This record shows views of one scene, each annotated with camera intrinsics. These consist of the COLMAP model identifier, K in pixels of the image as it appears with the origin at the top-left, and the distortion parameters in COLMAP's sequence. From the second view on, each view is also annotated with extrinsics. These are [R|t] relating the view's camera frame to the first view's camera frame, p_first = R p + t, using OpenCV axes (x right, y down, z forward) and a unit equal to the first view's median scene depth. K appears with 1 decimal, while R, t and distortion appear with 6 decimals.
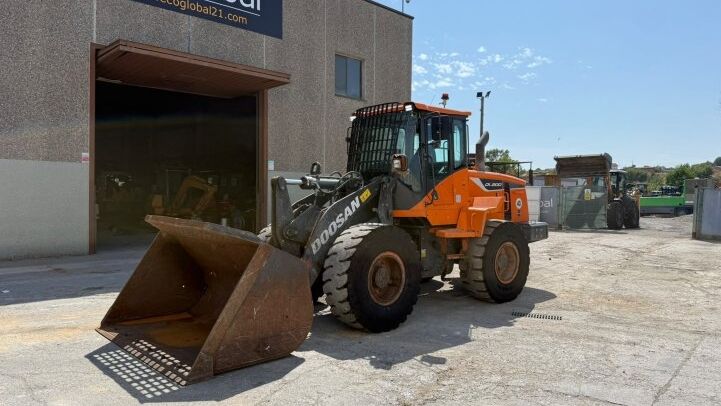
lens RADIAL K [[511.0, 0, 364.5], [0, 511.0, 201.4], [0, 0, 1]] dist [0.002712, -0.006307]
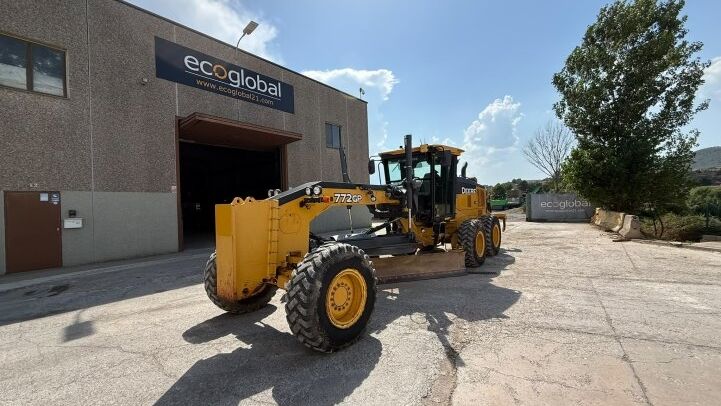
lens RADIAL K [[285.3, 0, 360.5], [0, 285.3, 203.0], [0, 0, 1]] dist [-0.001000, 0.000017]
pose [[0.993134, -0.046285, 0.107440, -0.068372], [0.049036, 0.998530, -0.023111, 0.002506], [-0.106213, 0.028221, 0.993943, 0.072004]]
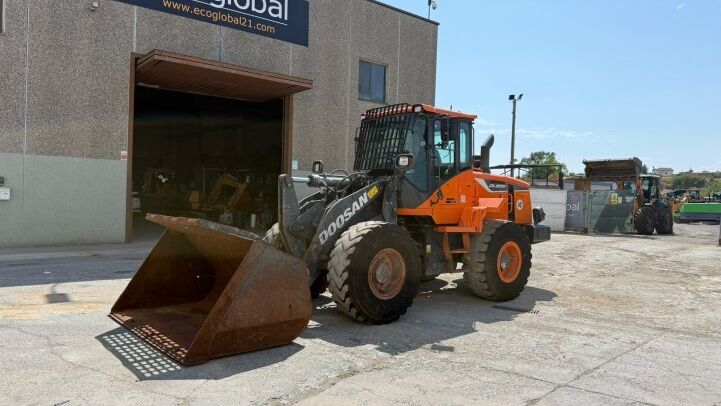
lens RADIAL K [[508.2, 0, 361.4], [0, 508.2, 195.5], [0, 0, 1]] dist [0.041575, -0.053273]
pose [[0.995605, 0.018471, -0.091815, 0.058961], [-0.019682, 0.999731, -0.012303, 0.003792], [0.091563, 0.014056, 0.995700, -0.047575]]
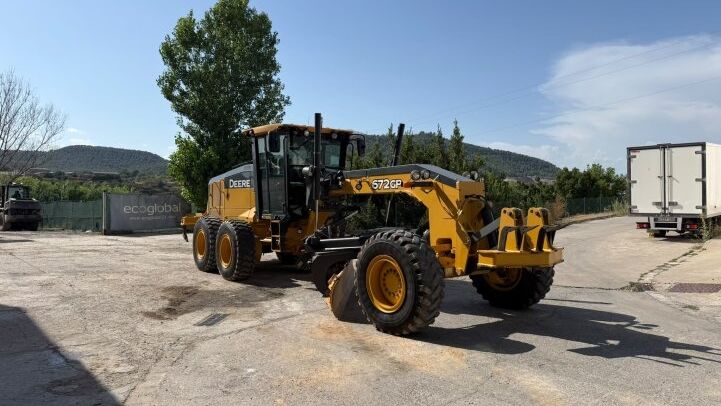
lens RADIAL K [[508.2, 0, 361.4], [0, 508.2, 195.5], [0, 0, 1]] dist [0.041575, -0.053273]
pose [[0.069588, -0.004964, 0.997563, -0.671002], [0.031480, 0.999501, 0.002778, -0.004337], [-0.997079, 0.031210, 0.069709, 0.428190]]
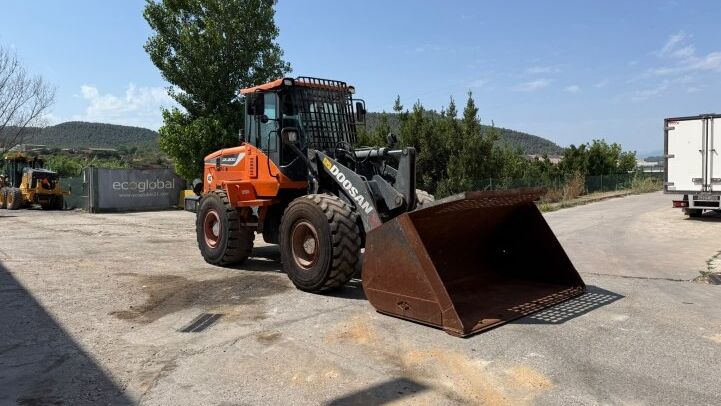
lens RADIAL K [[511.0, 0, 364.5], [0, 511.0, 201.4], [0, 0, 1]] dist [0.002712, -0.006307]
pose [[0.061846, -0.059789, 0.996293, -0.563171], [0.028882, 0.997893, 0.058092, 0.001174], [-0.997668, 0.025182, 0.063443, 0.459020]]
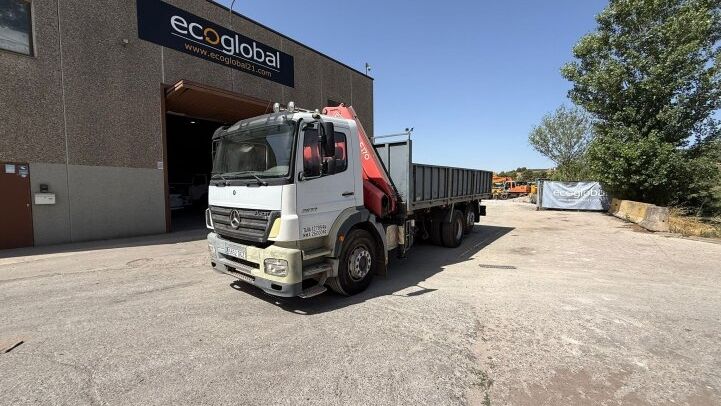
lens RADIAL K [[285.3, 0, 360.5], [0, 285.3, 203.0], [0, 0, 1]] dist [-0.001000, 0.000017]
pose [[0.994901, -0.026249, 0.097376, -0.062590], [0.023433, 0.999277, 0.029951, 0.007076], [-0.098092, -0.027517, 0.994797, 0.133139]]
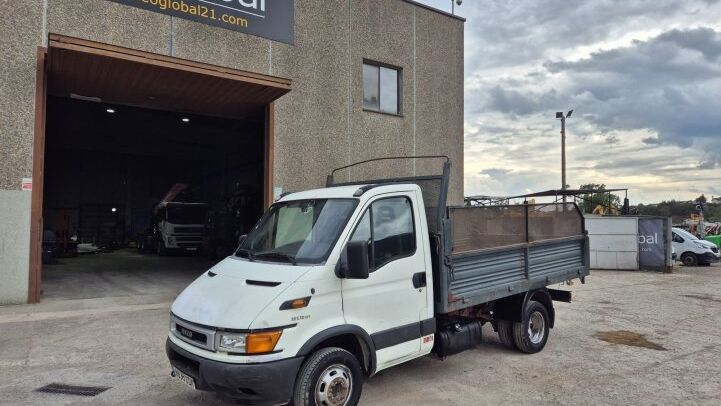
lens RADIAL K [[478.7, 0, 360.5], [0, 478.7, 203.0], [0, 0, 1]] dist [0.062708, -0.064255]
pose [[0.980459, -0.021574, -0.195536, 0.109001], [0.006458, 0.996962, -0.077617, 0.007199], [0.196616, 0.074838, 0.977620, 0.292781]]
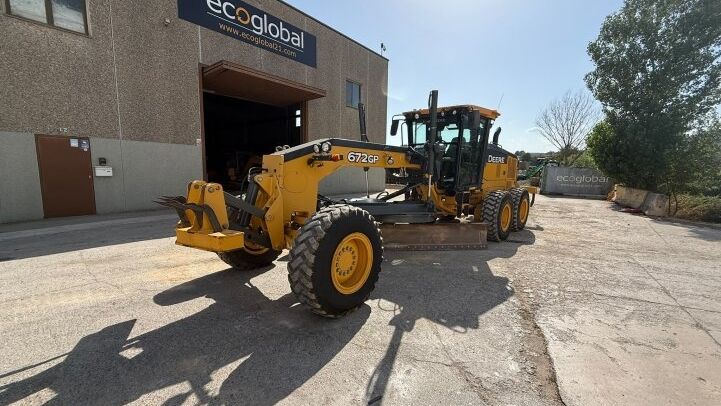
lens RADIAL K [[285.3, 0, 360.5], [0, 285.3, 203.0], [0, 0, 1]] dist [-0.001000, 0.000017]
pose [[0.994093, -0.007373, 0.108282, -0.139415], [-0.003732, 0.994778, 0.101998, 0.004547], [-0.108468, -0.101800, 0.988874, 0.083641]]
